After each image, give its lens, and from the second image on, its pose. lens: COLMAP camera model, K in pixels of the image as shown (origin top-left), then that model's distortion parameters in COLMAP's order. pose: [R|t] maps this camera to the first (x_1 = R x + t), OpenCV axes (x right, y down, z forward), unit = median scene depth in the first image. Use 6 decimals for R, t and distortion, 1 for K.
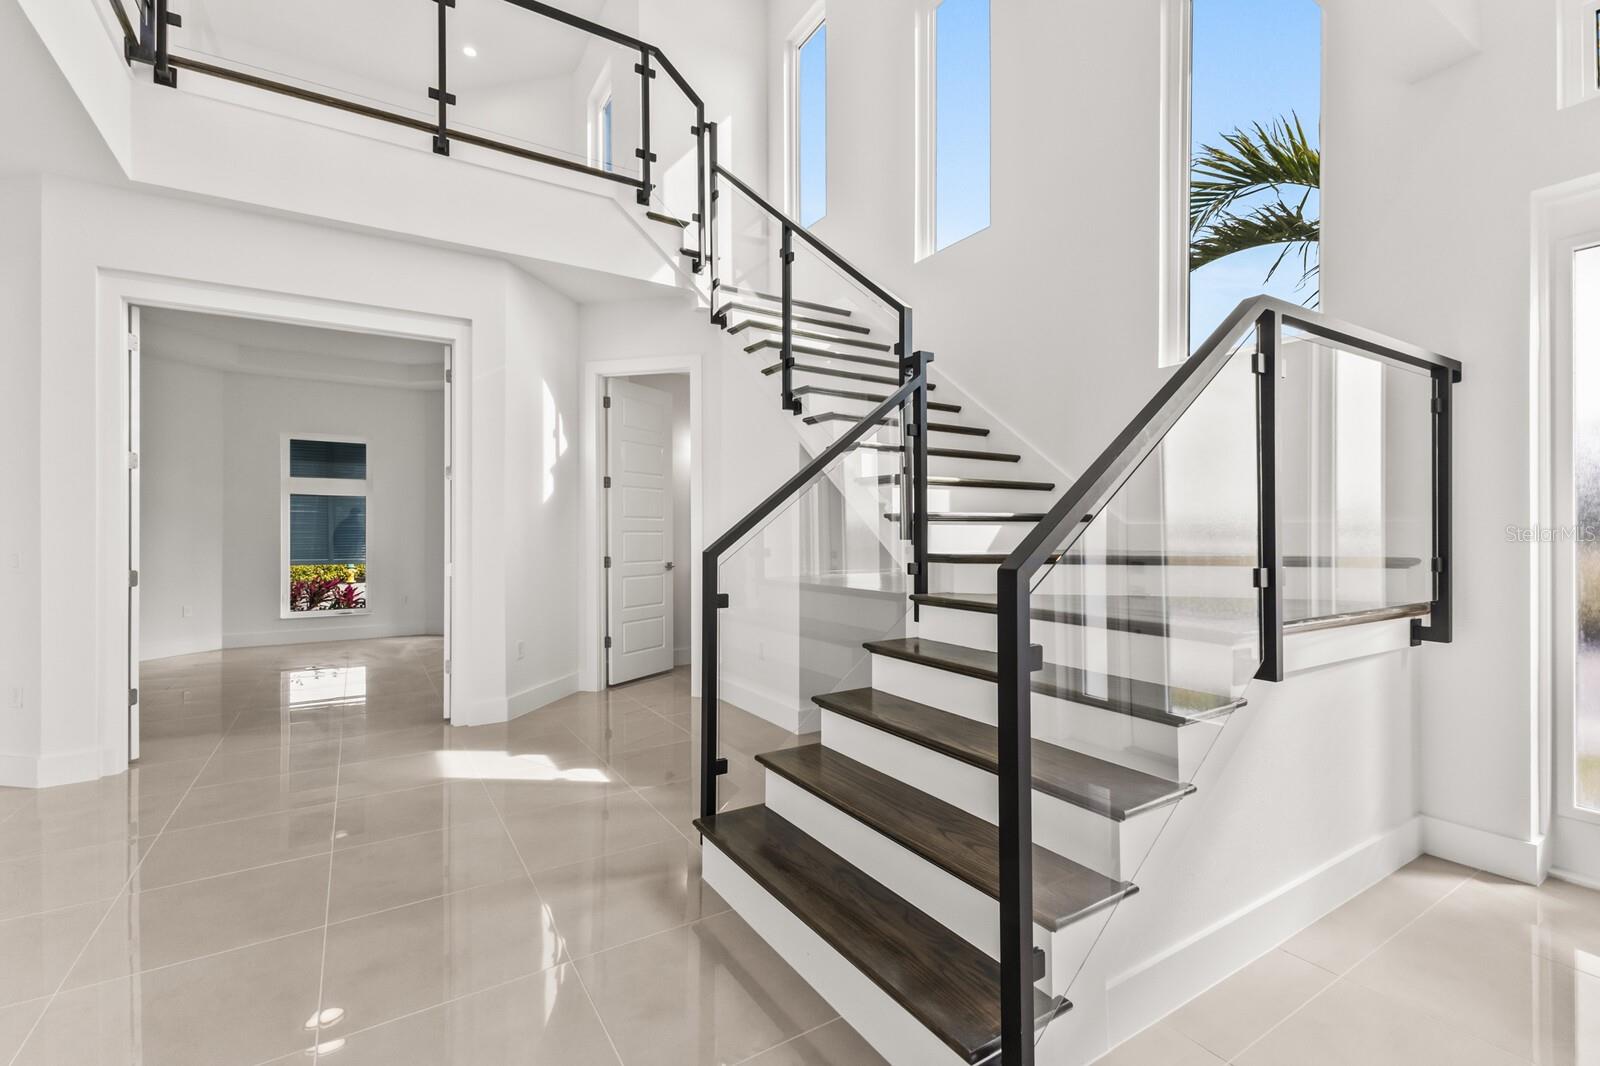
lens RADIAL K [[703.8, 0, 789.5], [0, 703.8, 532.6], [0, 0, 1]] dist [0.003996, 0.000432]
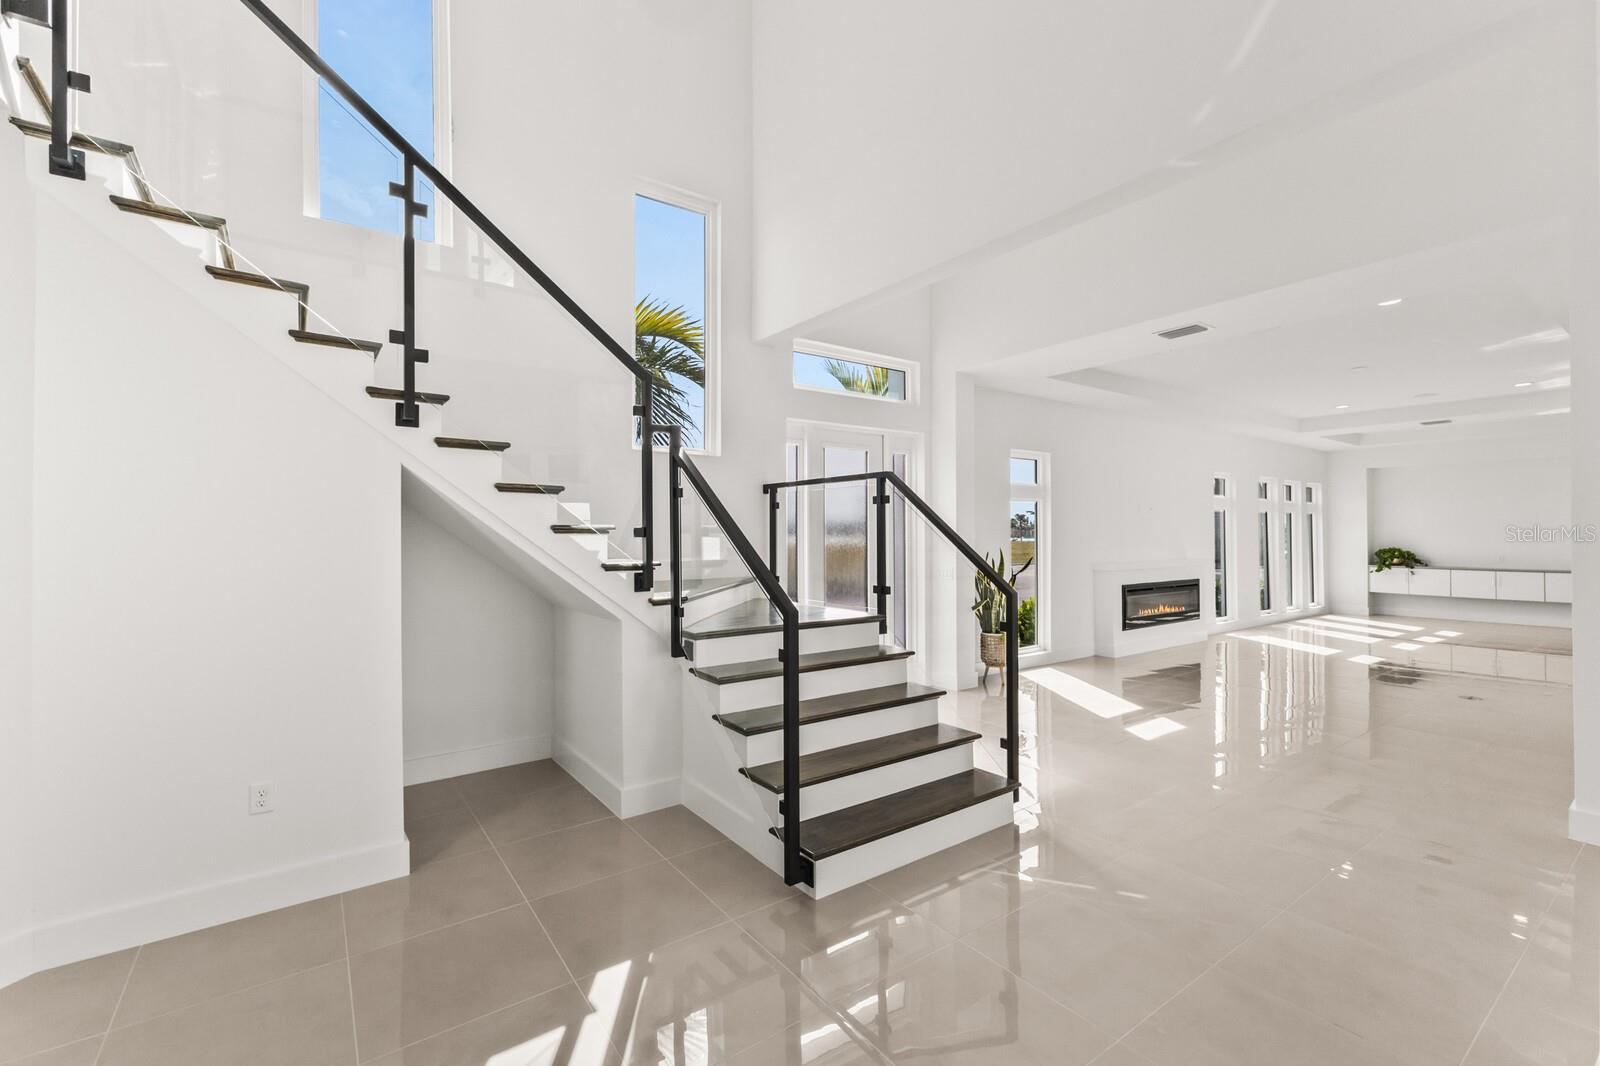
lens RADIAL K [[689.9, 0, 805.9], [0, 689.9, 532.8], [0, 0, 1]] dist [0.005008, -0.000379]
pose [[-0.081206, -0.005079, 0.996684, -0.749350], [-0.000004, 0.999987, 0.005095, -0.065289], [-0.996697, 0.000410, -0.081205, 0.676107]]
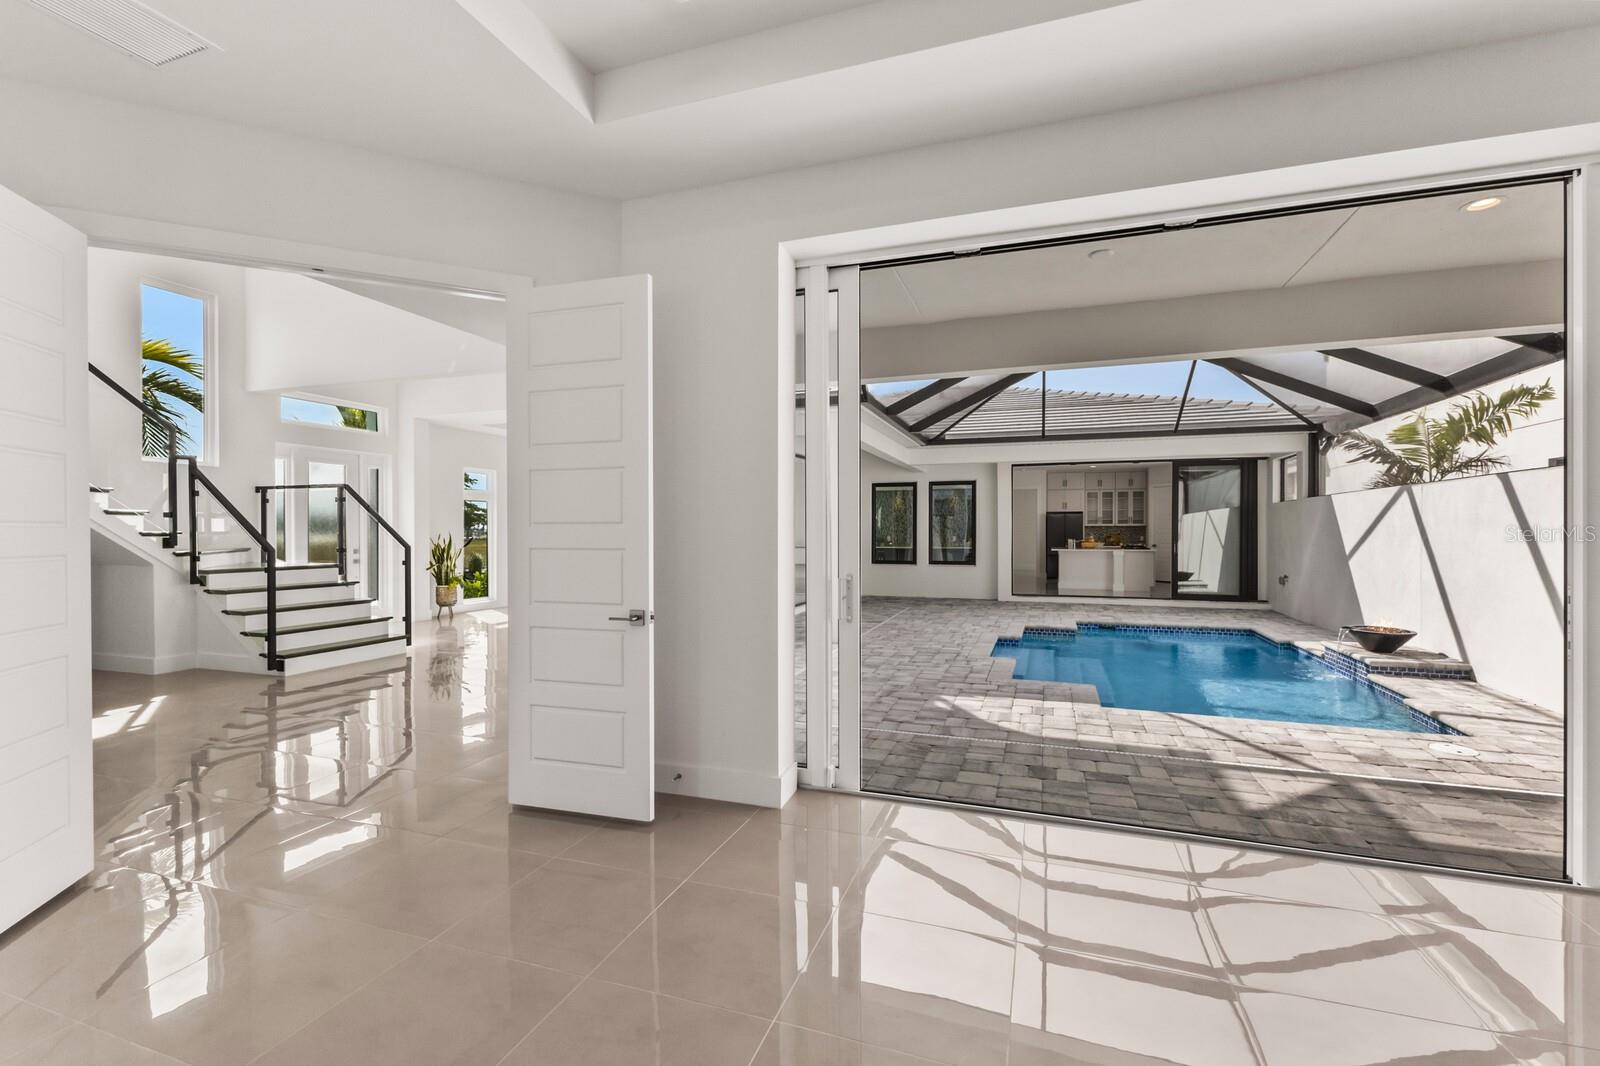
lens RADIAL K [[696.1, 0, 802.0], [0, 696.1, 530.0], [0, 0, 1]] dist [0.007284, -0.000082]
pose [[-0.631196, -0.002649, 0.775619, -1.989447], [-0.001900, 0.999996, 0.001869, -0.033140], [-0.775621, -0.000294, -0.631199, 0.700745]]
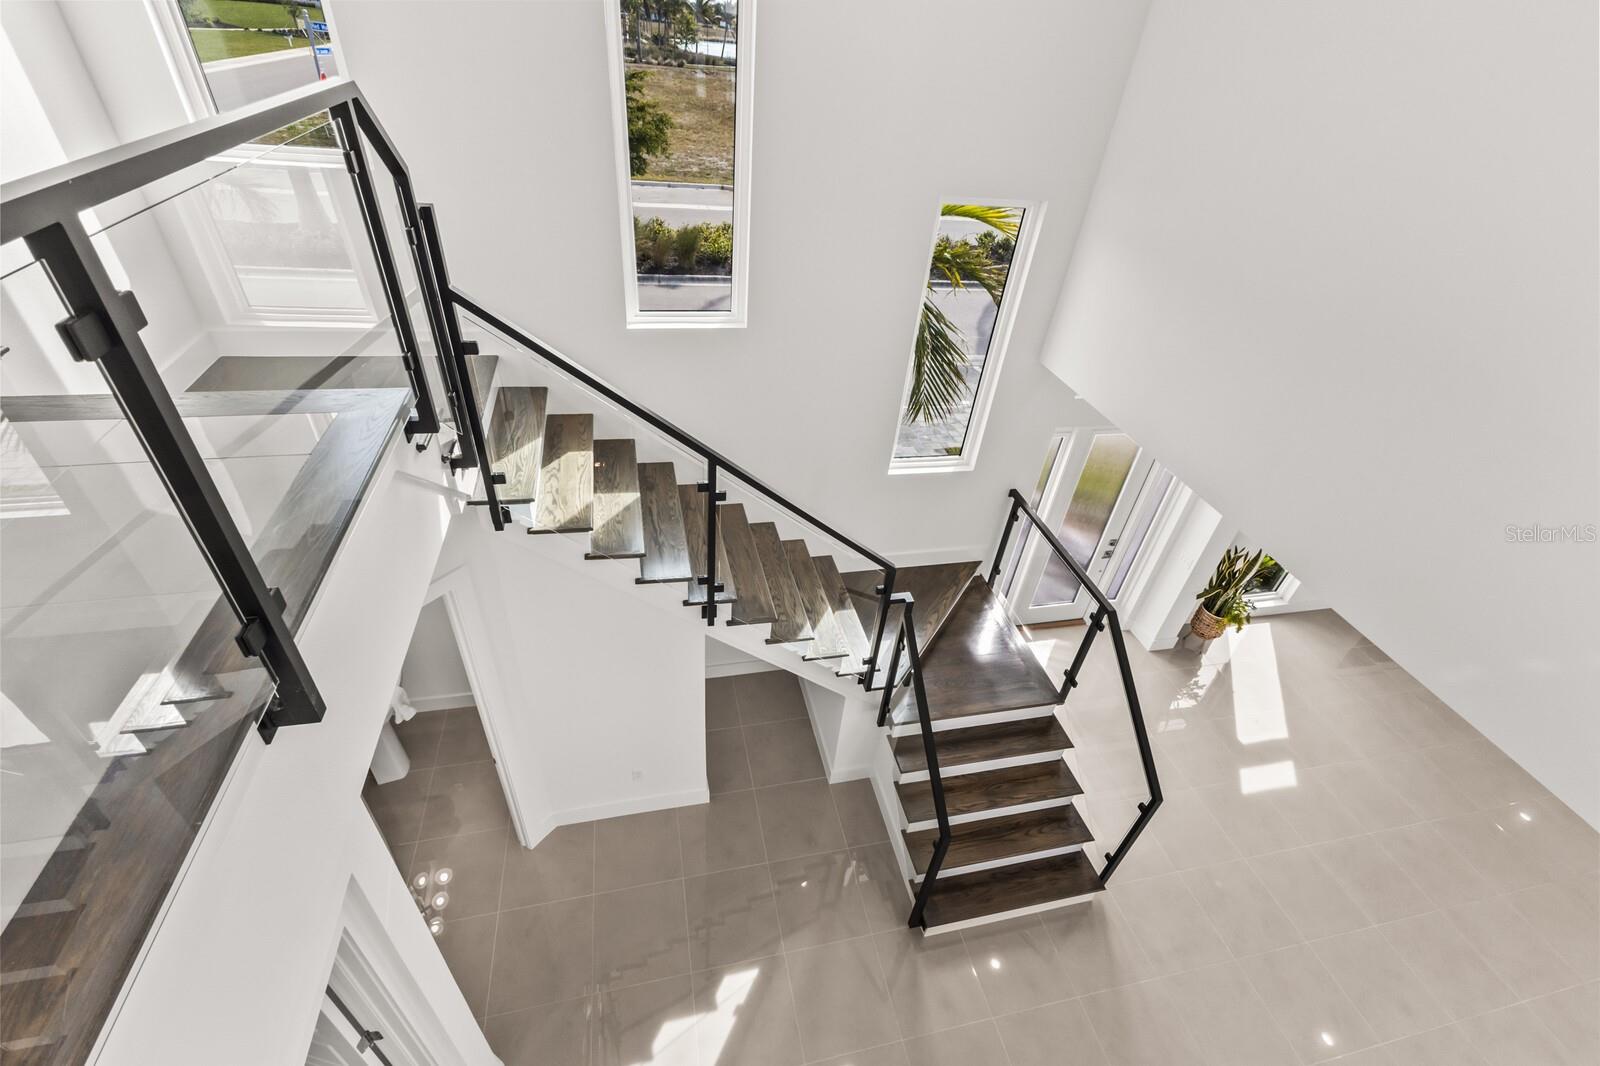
lens RADIAL K [[689.9, 0, 805.9], [0, 689.9, 532.8], [0, 0, 1]] dist [0.005008, -0.000379]
pose [[0.318325, -0.546982, 0.774261, -0.648411], [-0.084271, 0.797185, 0.597824, -0.879542], [-0.944229, -0.255550, 0.207669, 0.727974]]
